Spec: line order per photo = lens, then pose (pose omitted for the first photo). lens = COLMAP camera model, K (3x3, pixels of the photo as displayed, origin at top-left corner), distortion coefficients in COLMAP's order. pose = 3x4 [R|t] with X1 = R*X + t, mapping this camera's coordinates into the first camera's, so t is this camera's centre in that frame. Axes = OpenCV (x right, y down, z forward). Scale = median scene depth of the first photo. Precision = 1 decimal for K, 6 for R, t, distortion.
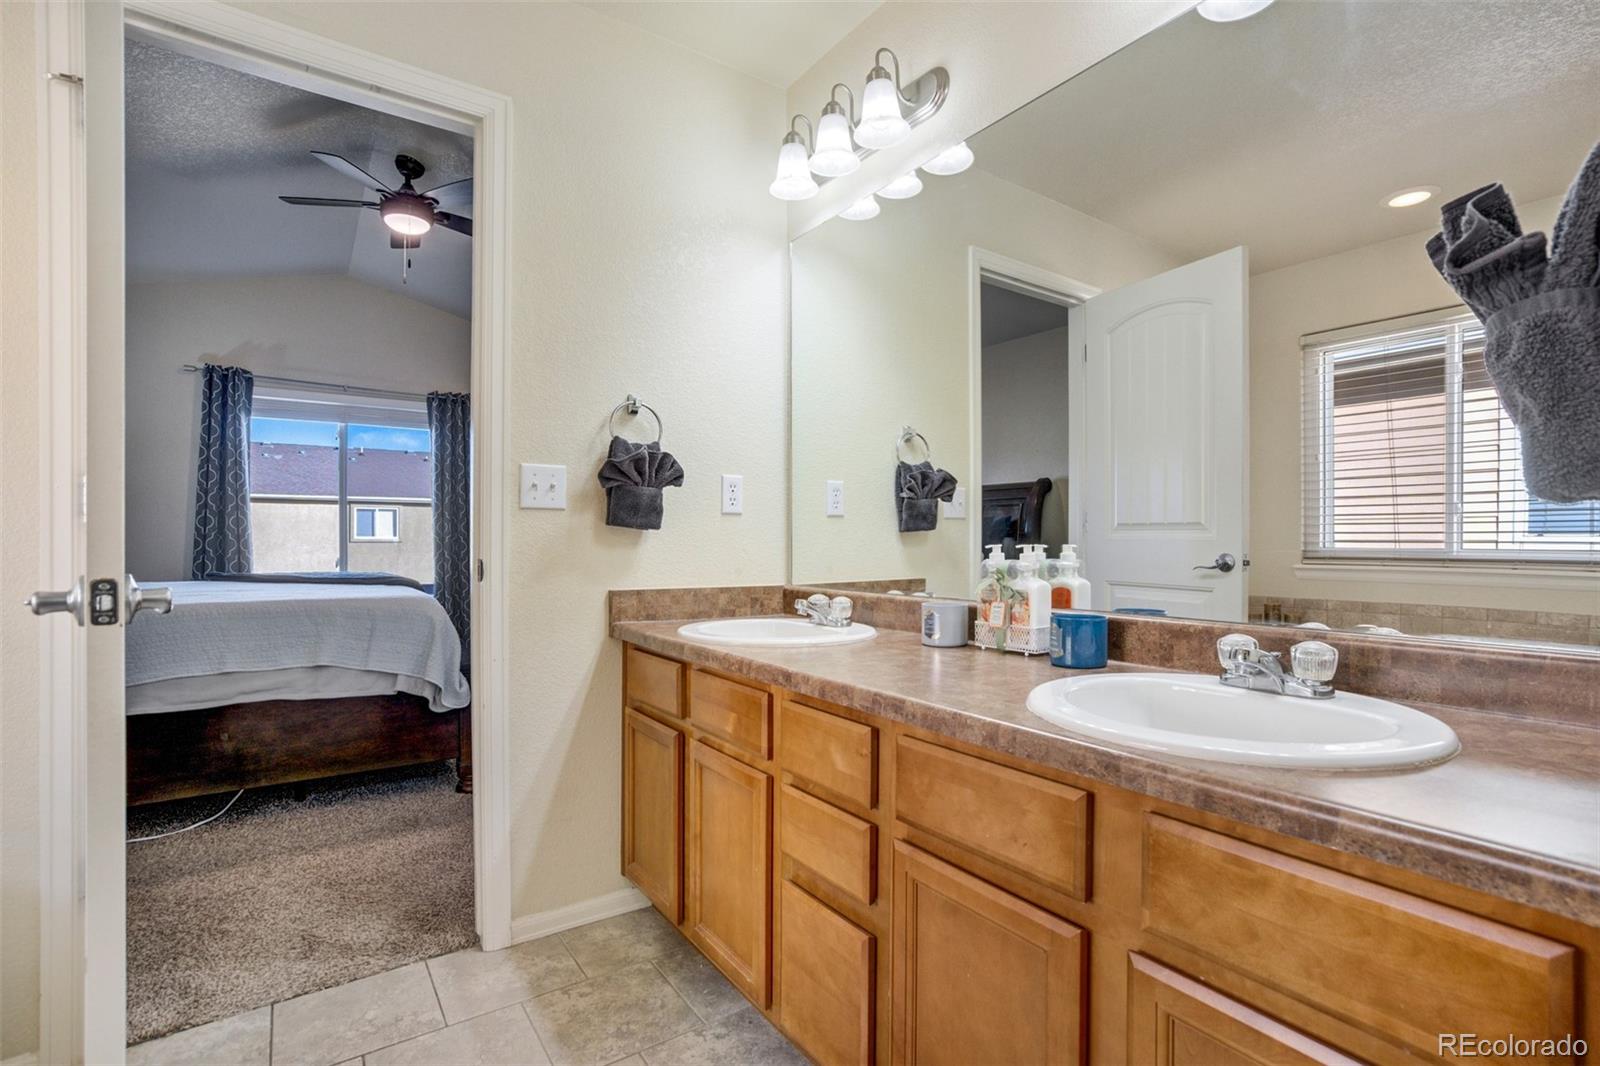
lens RADIAL K [[750.5, 0, 807.2], [0, 750.5, 542.4], [0, 0, 1]] dist [-0.049186, 0.028524]
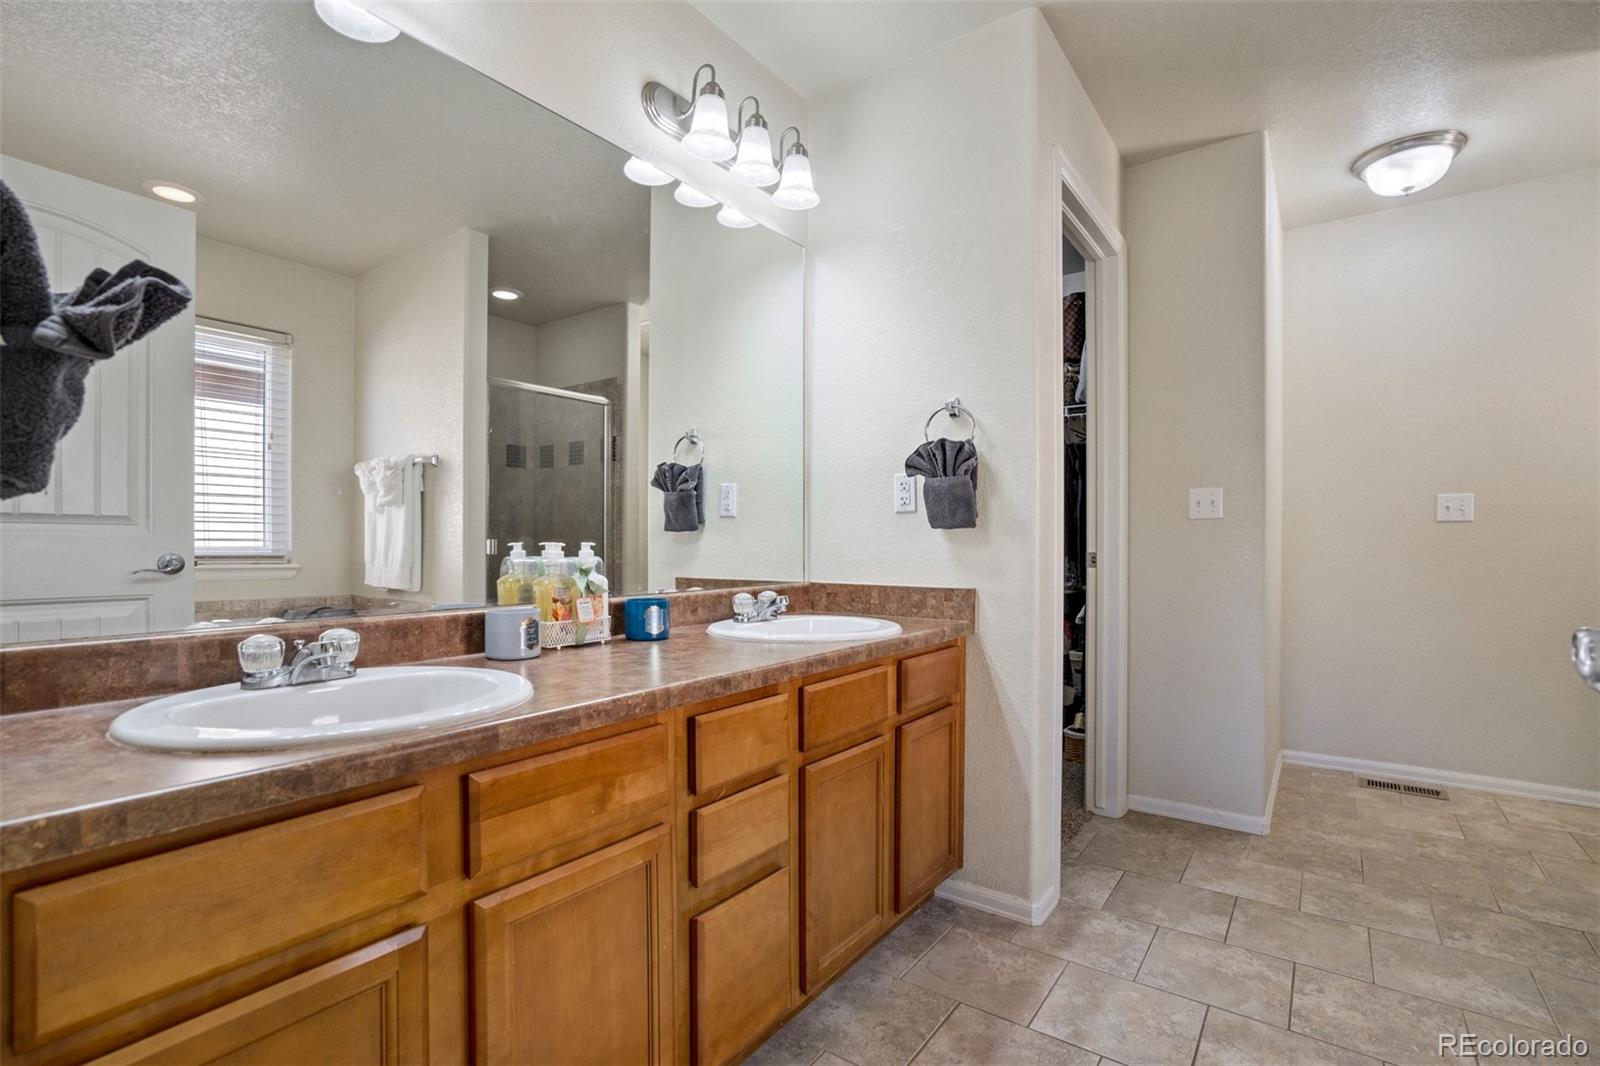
lens RADIAL K [[750.5, 0, 807.2], [0, 750.5, 542.4], [0, 0, 1]] dist [-0.049186, 0.028524]
pose [[-0.336970, -0.002436, 0.941512, -0.899622], [0.001102, 0.999995, 0.002982, 0.000381], [-0.941515, 0.002042, -0.336966, 1.160793]]
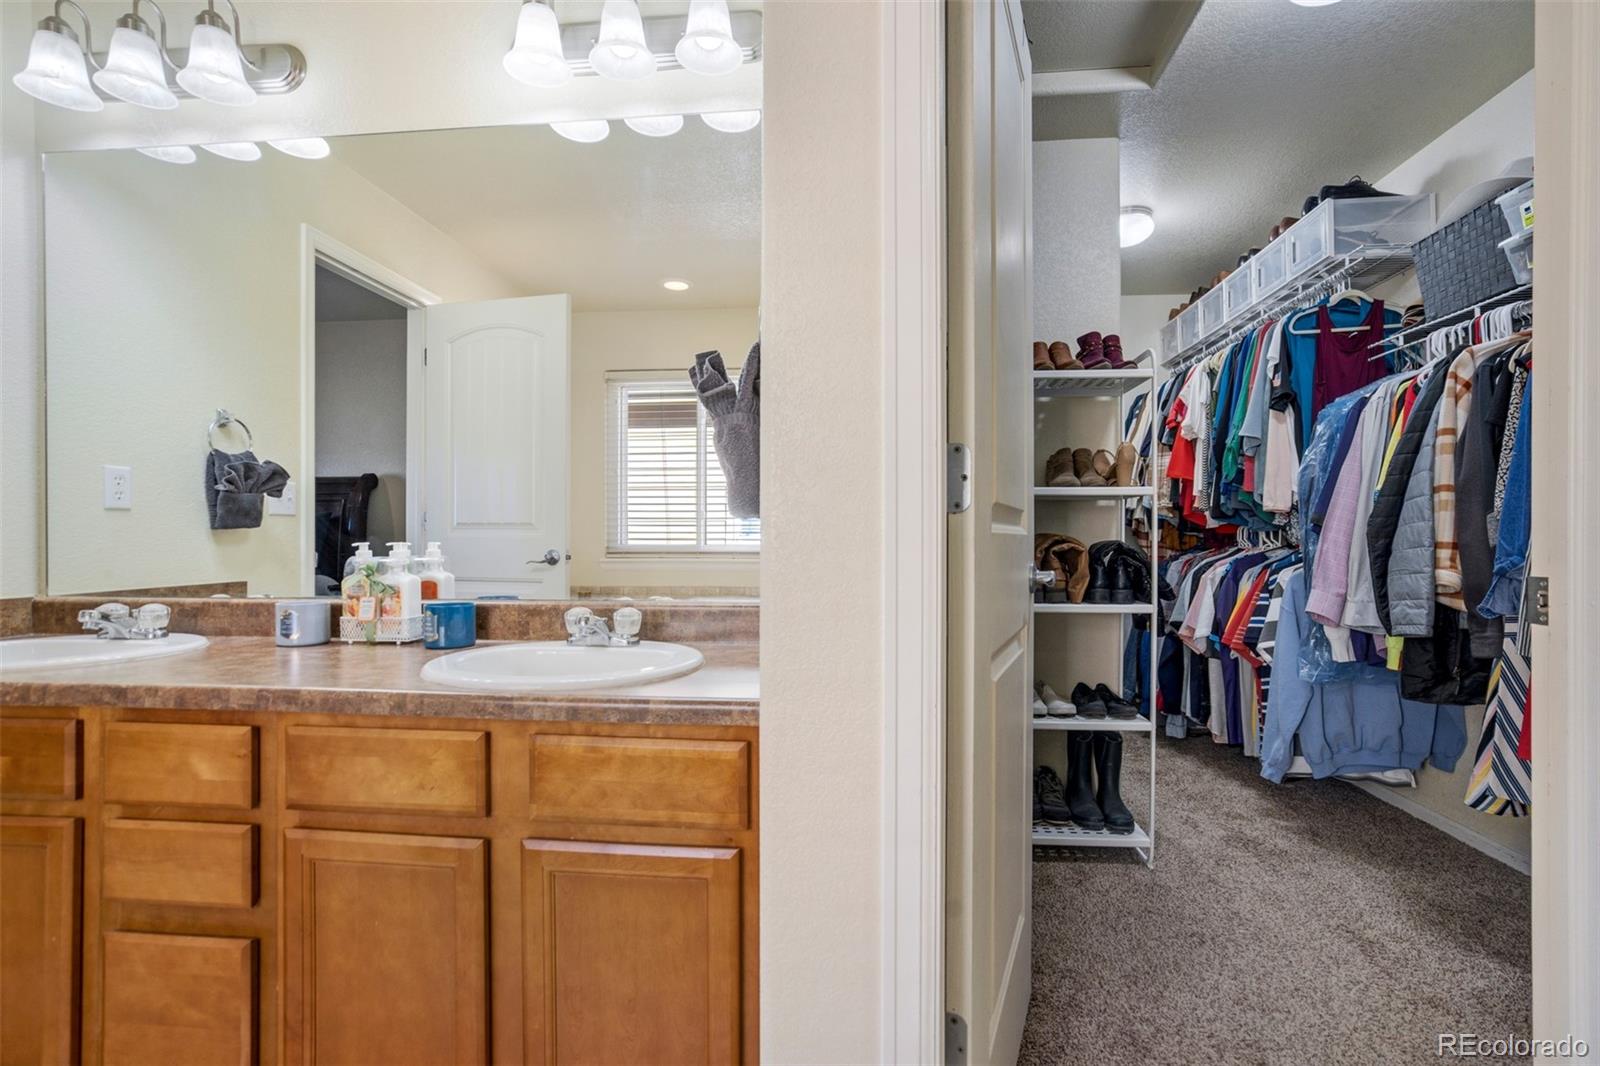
lens RADIAL K [[750.5, 0, 807.2], [0, 750.5, 542.4], [0, 0, 1]] dist [-0.049186, 0.028524]
pose [[0.651163, -0.004364, 0.758925, -0.147624], [0.002855, 0.999990, 0.003300, 0.001296], [-0.758932, 0.000018, 0.651170, -0.168098]]
